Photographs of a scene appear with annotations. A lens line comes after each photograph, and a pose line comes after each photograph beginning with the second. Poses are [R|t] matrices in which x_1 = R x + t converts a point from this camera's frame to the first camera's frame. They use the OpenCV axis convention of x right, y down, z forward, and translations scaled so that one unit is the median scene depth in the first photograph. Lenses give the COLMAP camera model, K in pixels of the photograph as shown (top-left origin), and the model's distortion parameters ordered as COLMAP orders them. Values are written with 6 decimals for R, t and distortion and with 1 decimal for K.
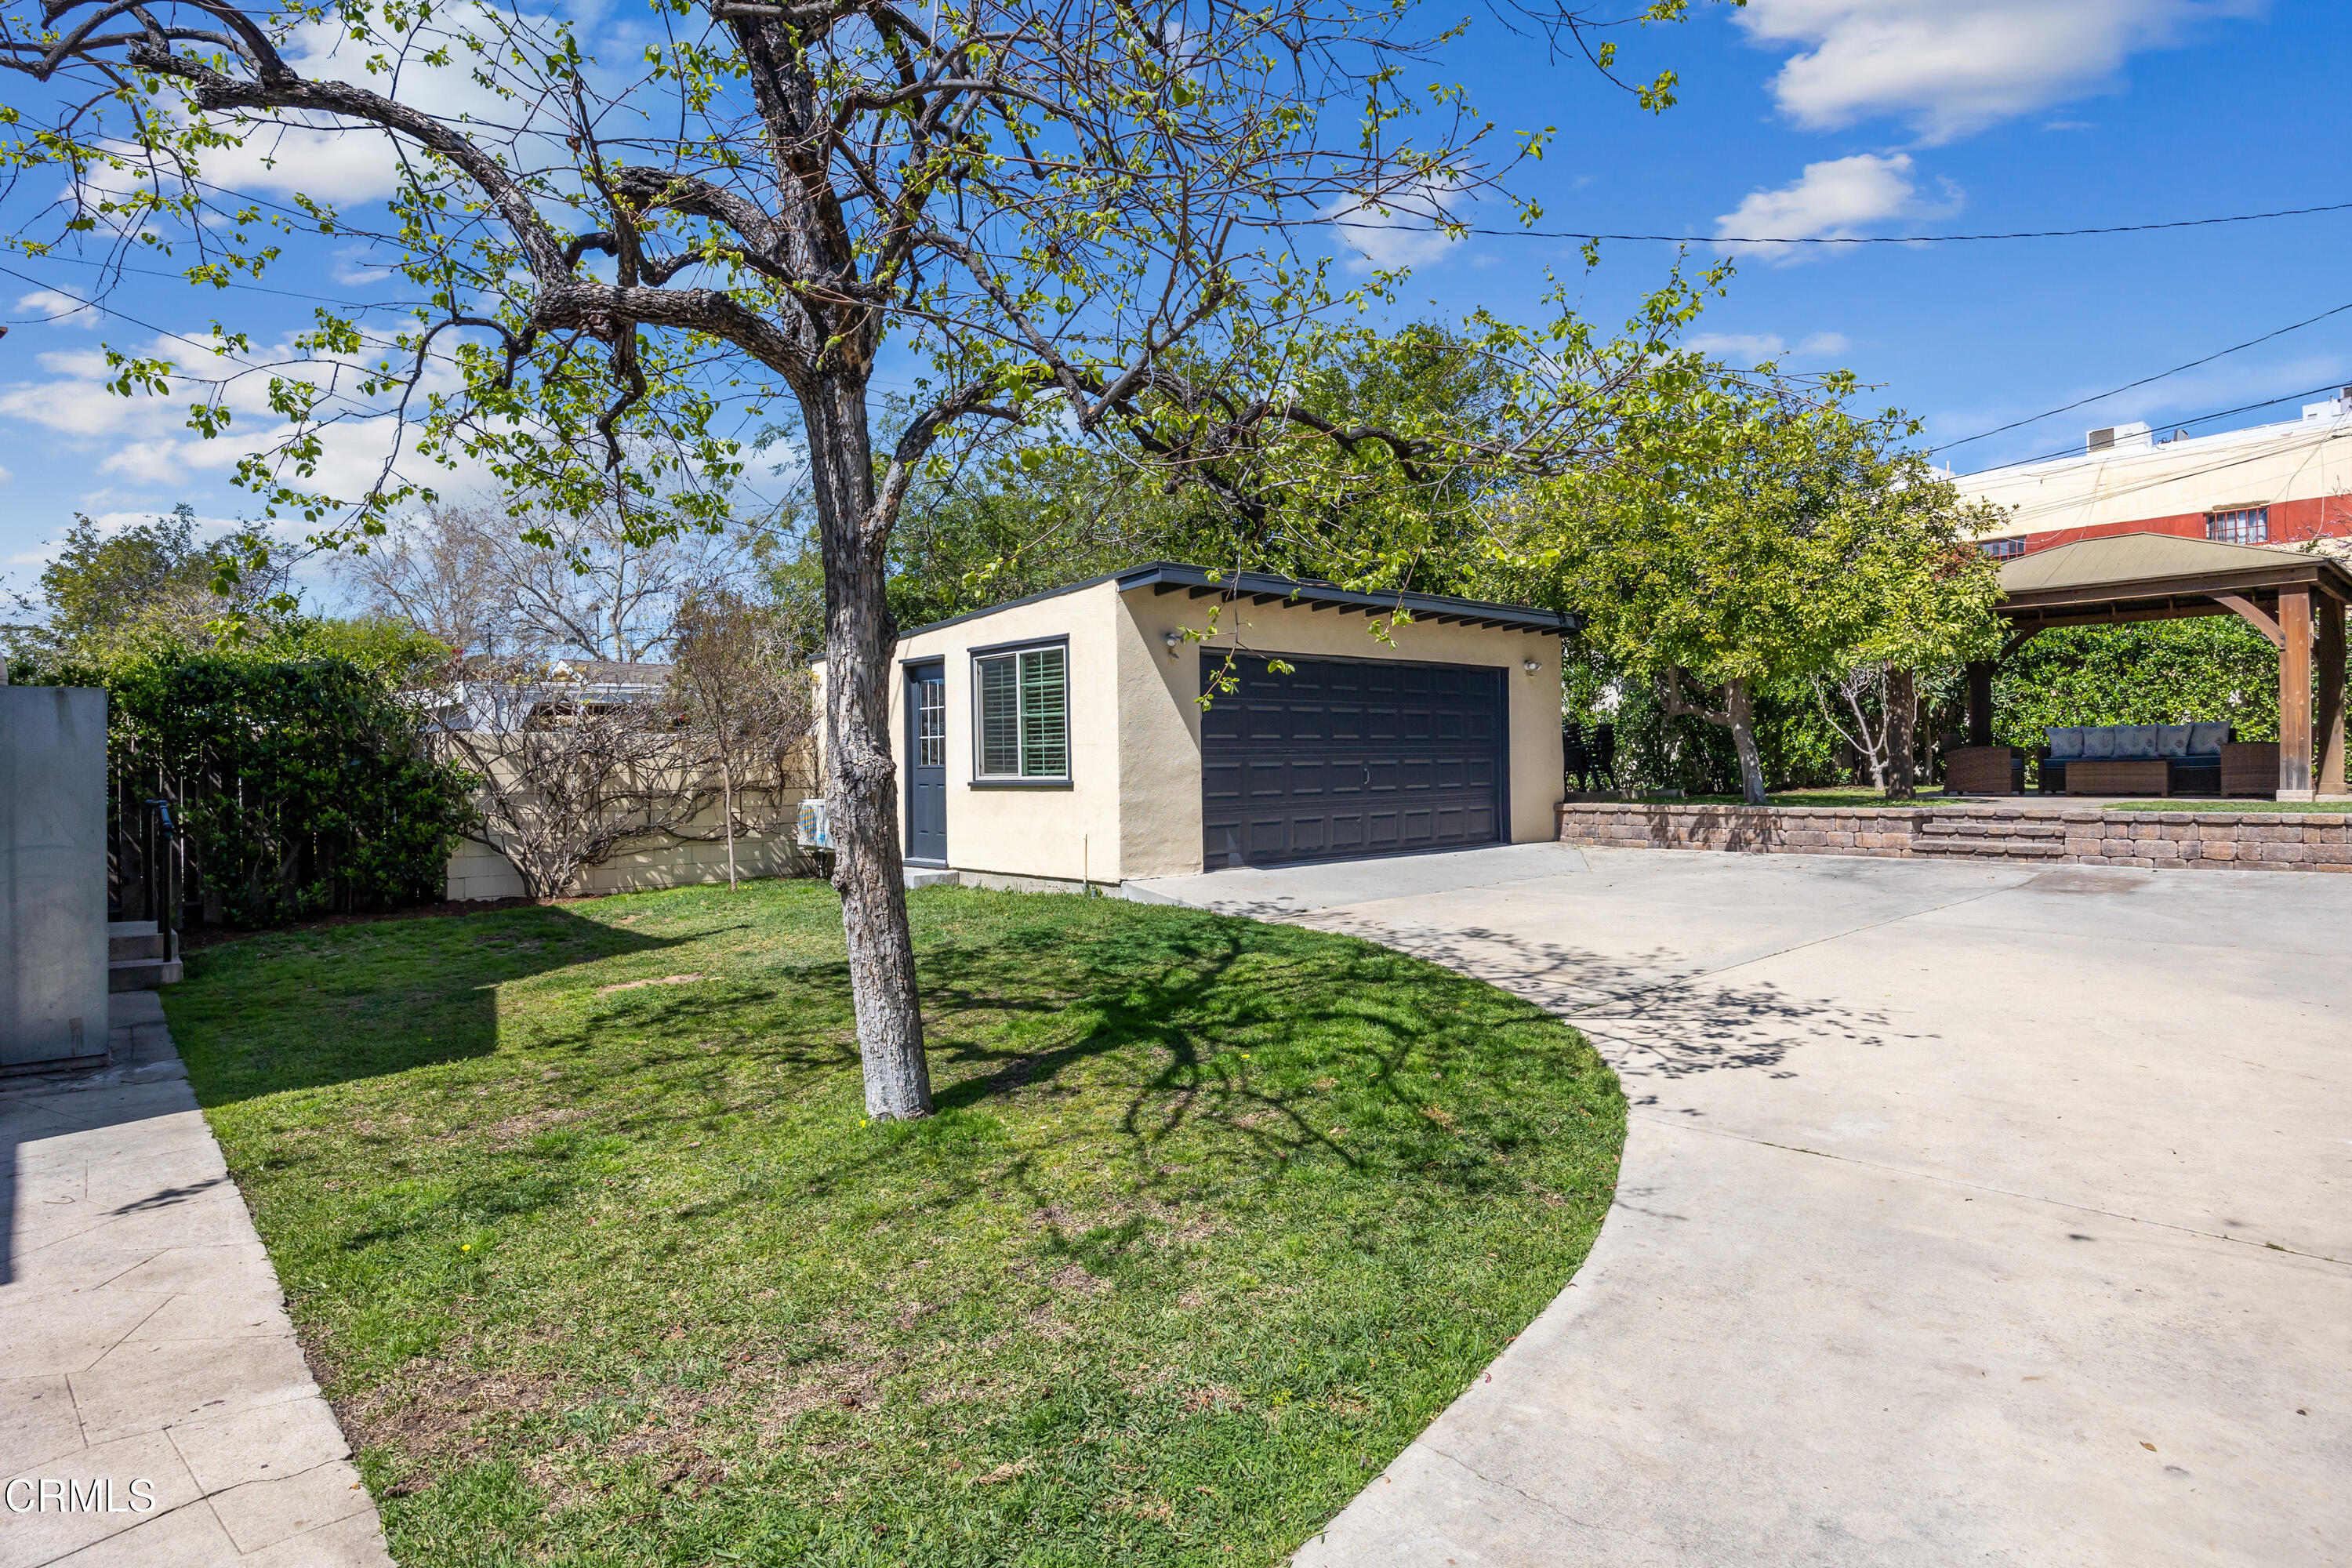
lens RADIAL K [[1270.0, 0, 1175.7], [0, 1270.0, 780.7], [0, 0, 1]] dist [-0.003646, -0.001645]
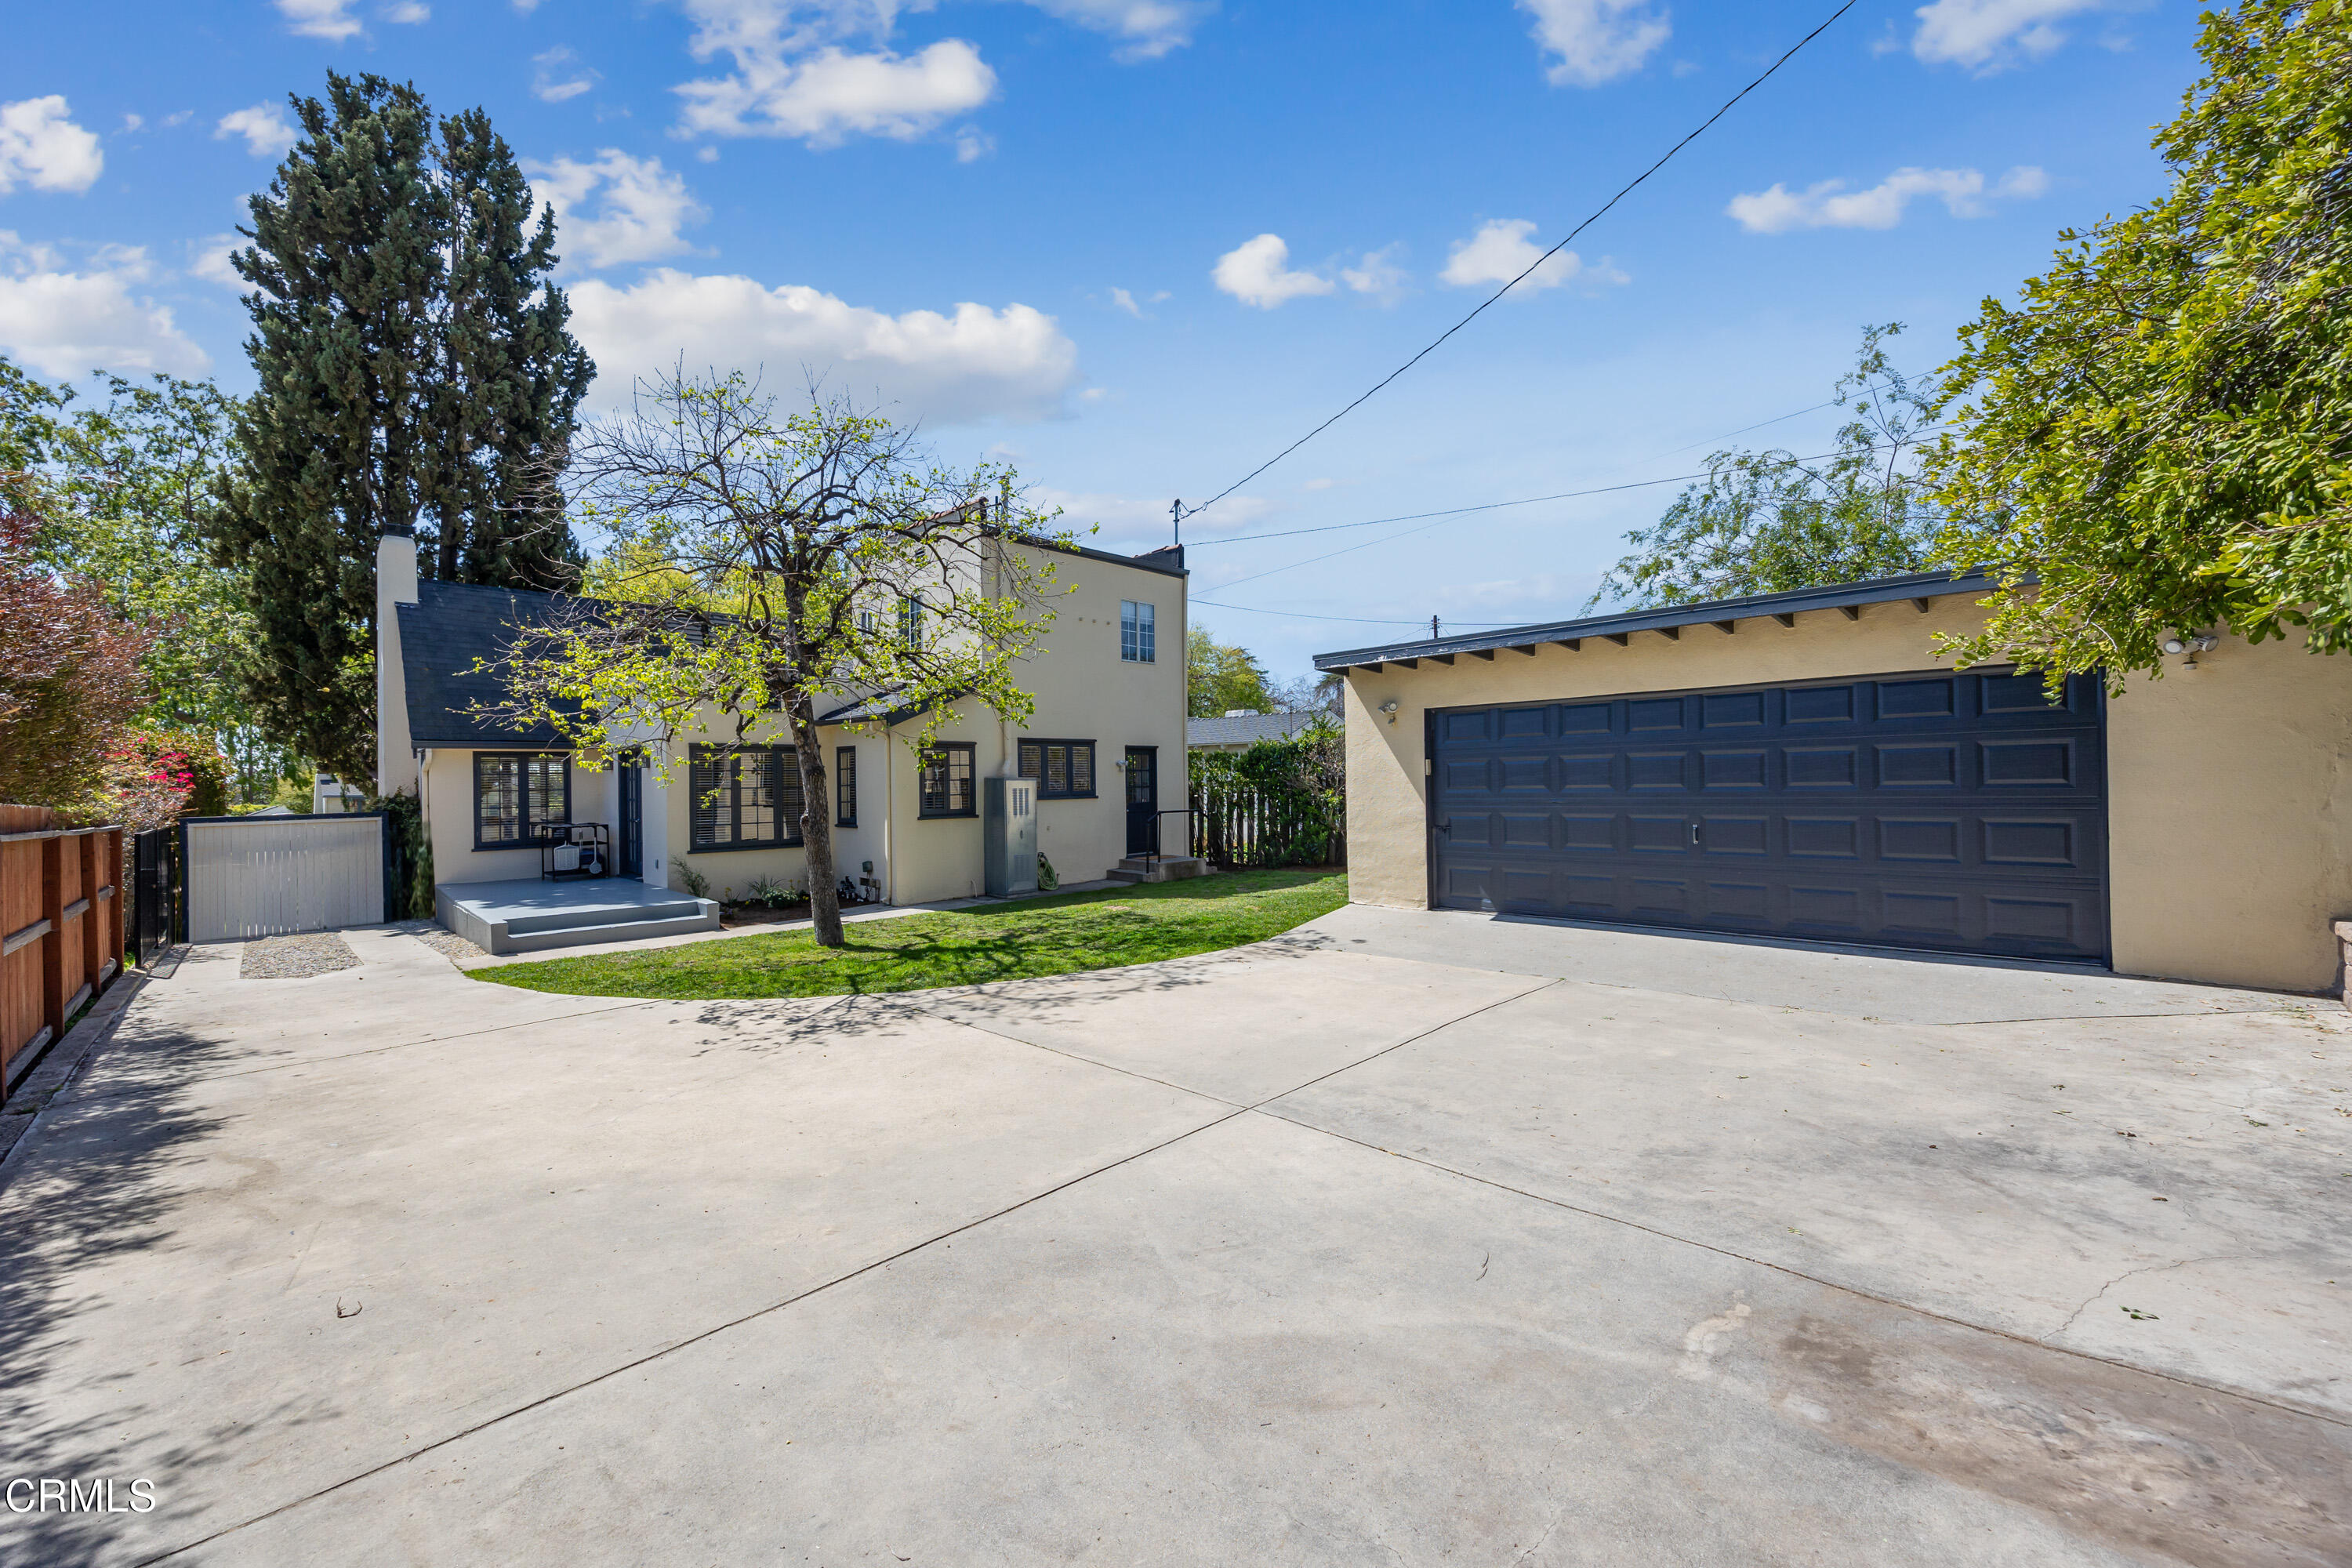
lens RADIAL K [[905.9, 0, 1184.2], [0, 905.9, 778.3], [0, 0, 1]] dist [-0.005020, 0.000603]
pose [[0.062416, 0.007873, -0.998019, 1.959281], [0.005275, 0.999952, 0.008218, -0.123432], [0.998036, -0.005778, 0.062372, 1.801716]]
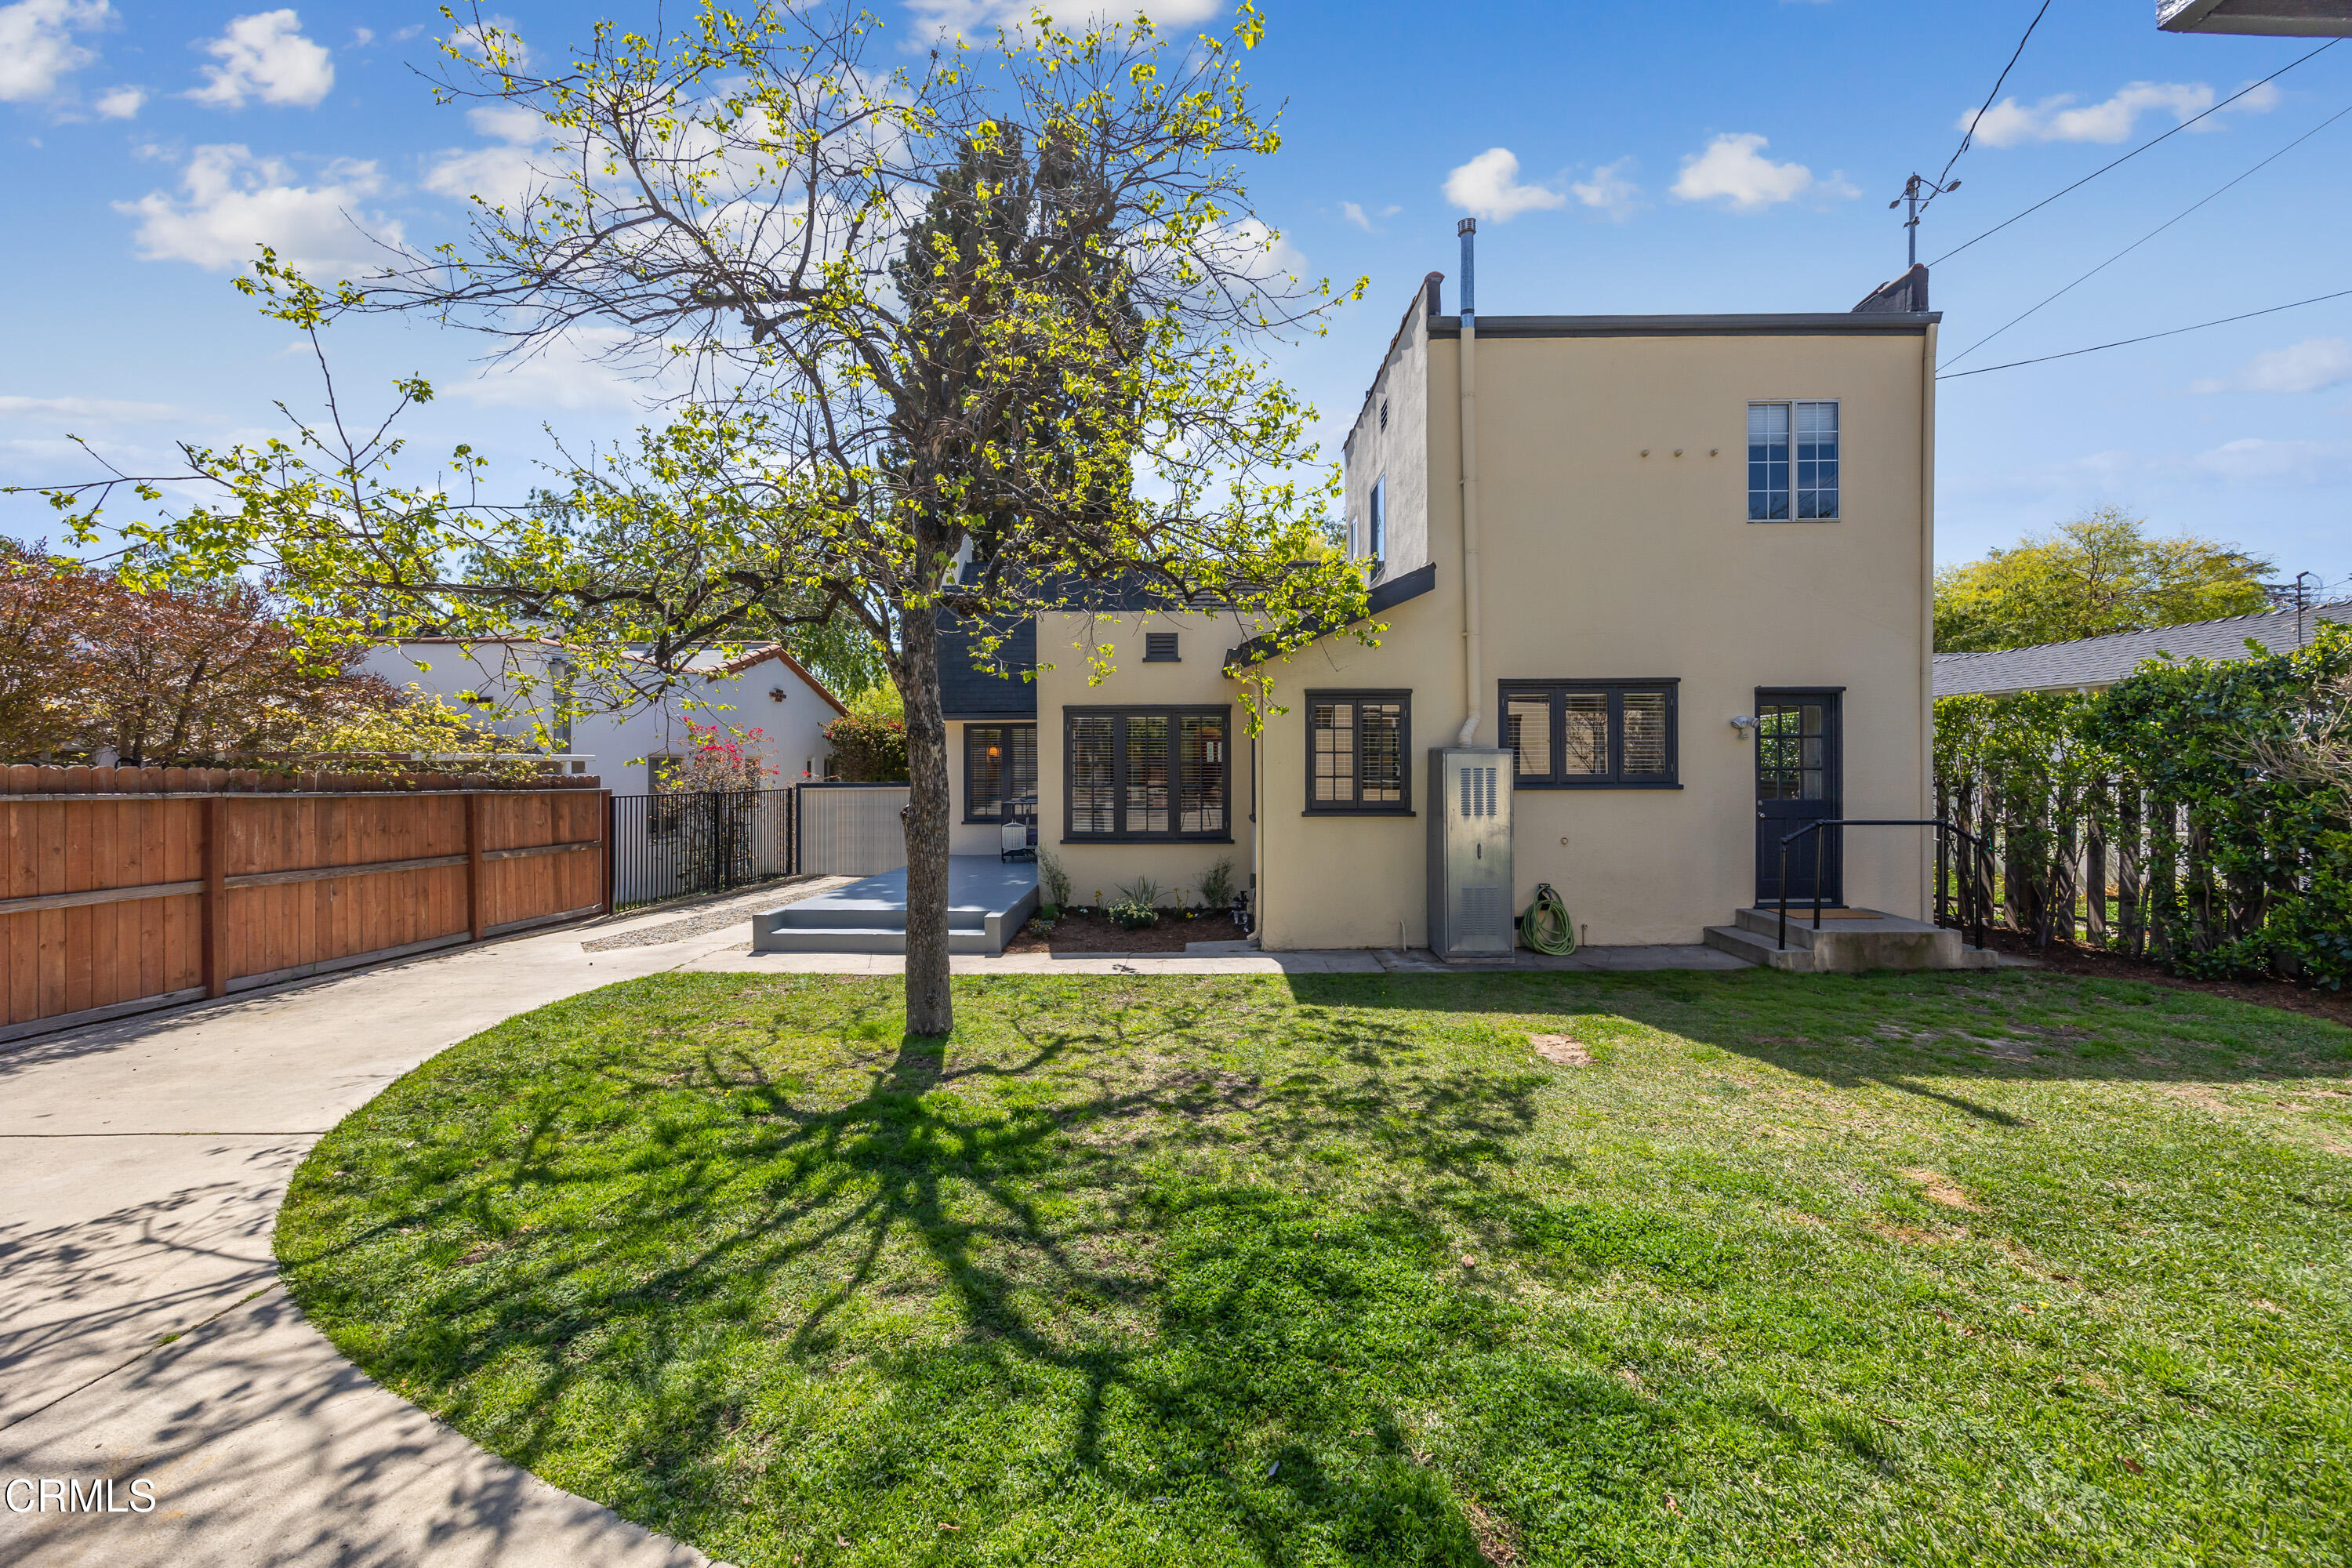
lens RADIAL K [[905.9, 0, 1155.1], [0, 905.9, 763.9], [0, 0, 1]] dist [-0.005020, 0.000603]
pose [[-0.682227, 0.008971, -0.731086, 0.446752], [0.003659, 0.999954, 0.008856, -0.089802], [0.731132, 0.003367, -0.682228, 2.171224]]
